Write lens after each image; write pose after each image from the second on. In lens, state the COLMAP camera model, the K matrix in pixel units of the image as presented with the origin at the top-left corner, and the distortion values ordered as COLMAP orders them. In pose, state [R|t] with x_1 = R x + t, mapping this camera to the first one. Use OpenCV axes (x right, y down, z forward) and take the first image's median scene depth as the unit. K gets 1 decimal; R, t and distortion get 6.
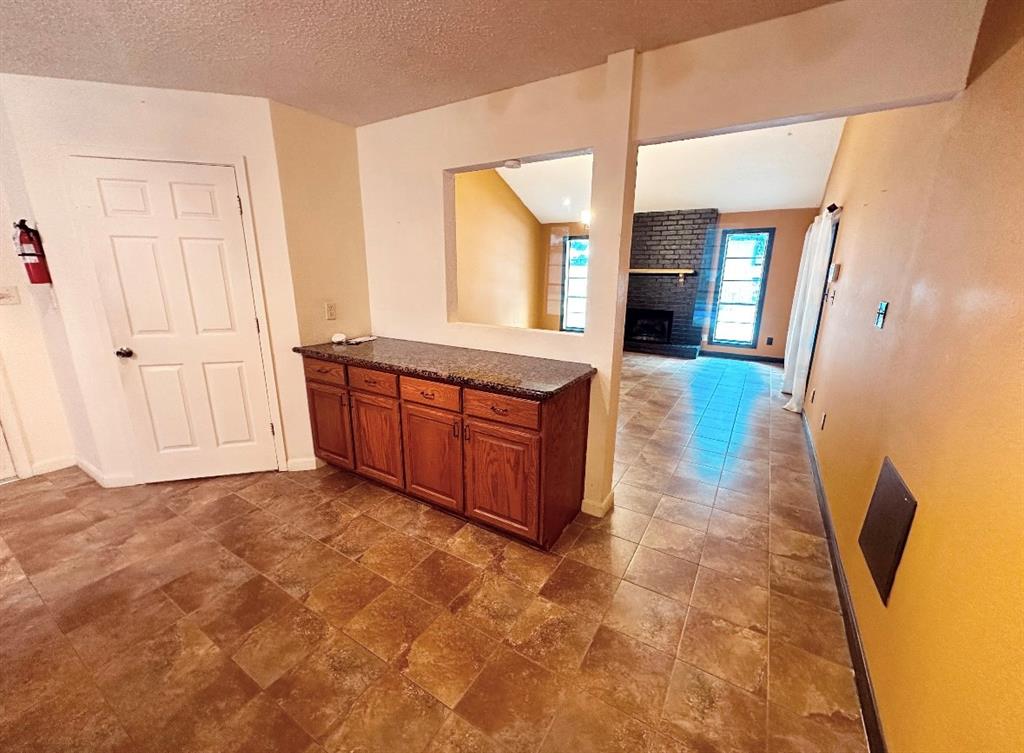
lens RADIAL K [[407.5, 0, 511.3], [0, 407.5, 378.7], [0, 0, 1]] dist [-0.001074, 0.000748]
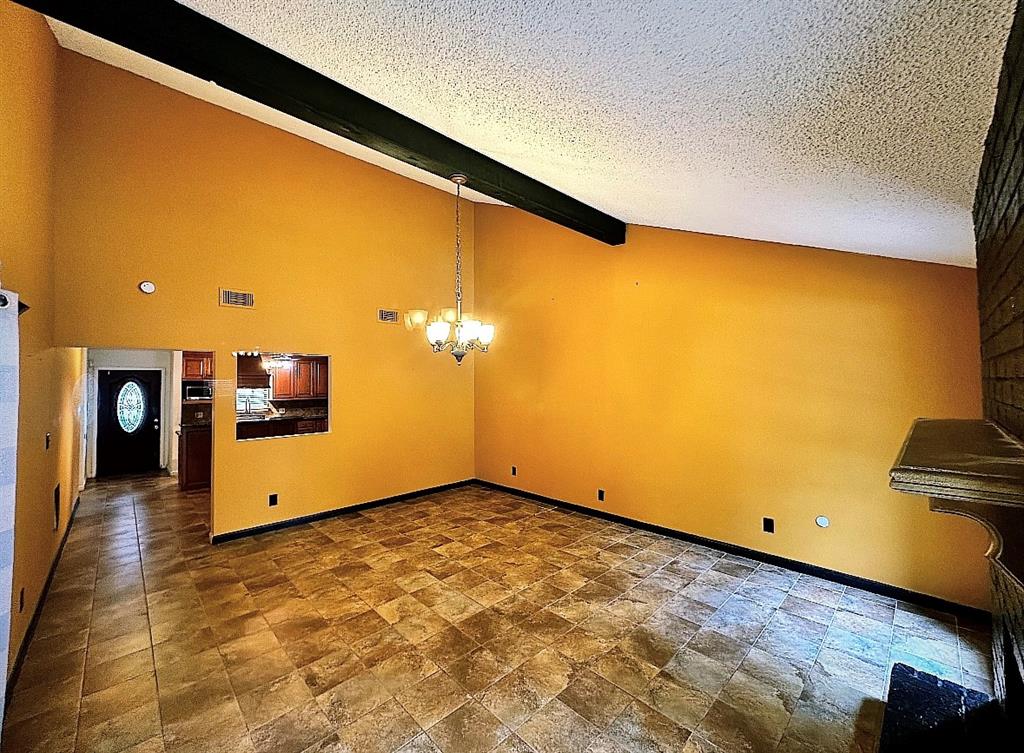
lens RADIAL K [[407.5, 0, 514.0], [0, 407.5, 370.5], [0, 0, 1]] dist [-0.001074, 0.000748]
pose [[-0.246050, -0.034647, -0.968638, 0.592107], [-0.234298, 0.971850, 0.024754, -0.268423], [0.940512, 0.233041, -0.247242, 0.900326]]
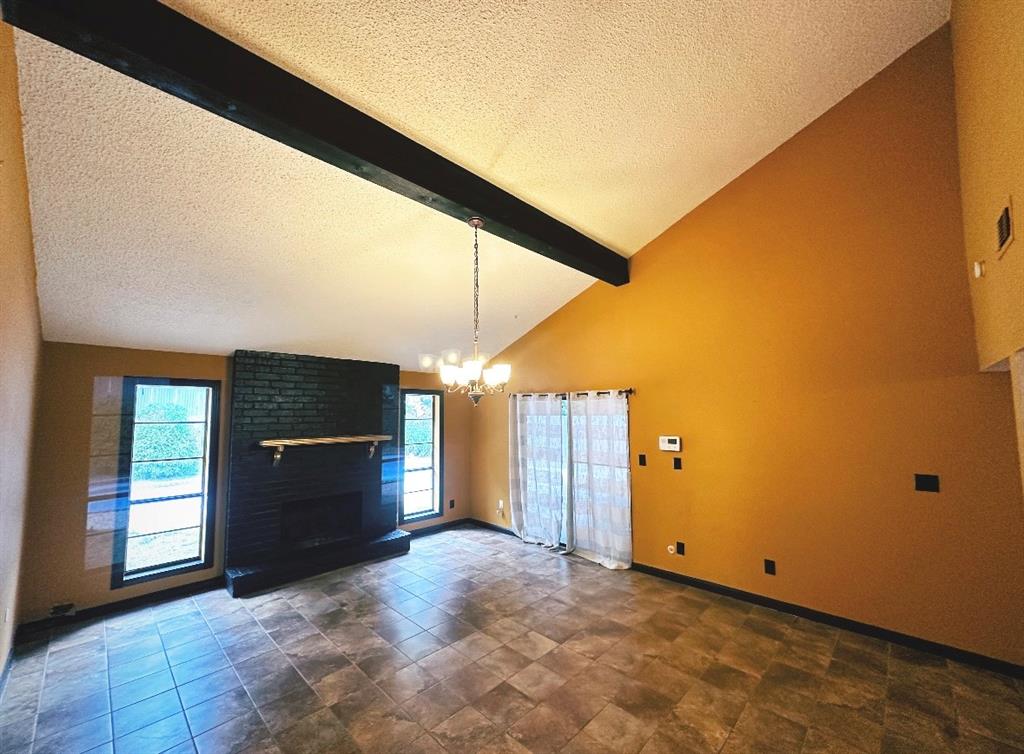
lens RADIAL K [[407.5, 0, 515.2], [0, 407.5, 382.3], [0, 0, 1]] dist [-0.001074, 0.000748]
pose [[0.210449, 0.065172, 0.975430, -0.273238], [0.252474, 0.960304, -0.118633, -0.209756], [-0.944441, 0.271237, 0.185641, 0.593501]]
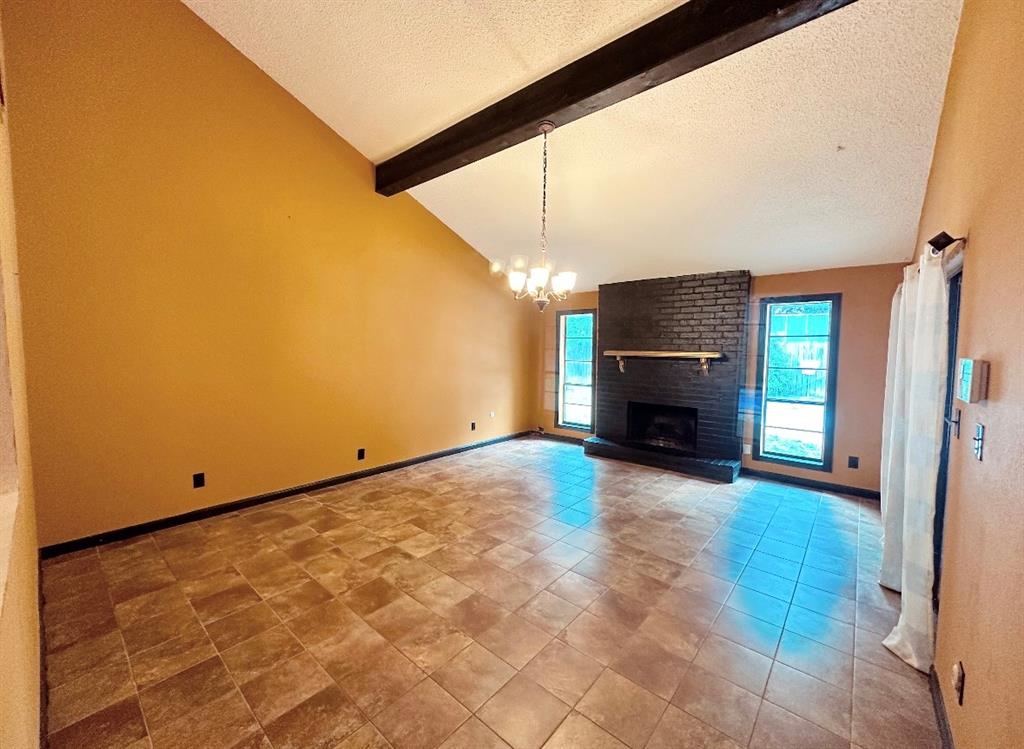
lens RADIAL K [[407.5, 0, 510.0], [0, 407.5, 372.5], [0, 0, 1]] dist [-0.001074, 0.000748]
pose [[0.987137, 0.008684, -0.159643, 0.200202], [-0.038810, 0.981673, -0.186580, -0.088071], [0.155097, 0.190376, 0.969382, 0.265808]]
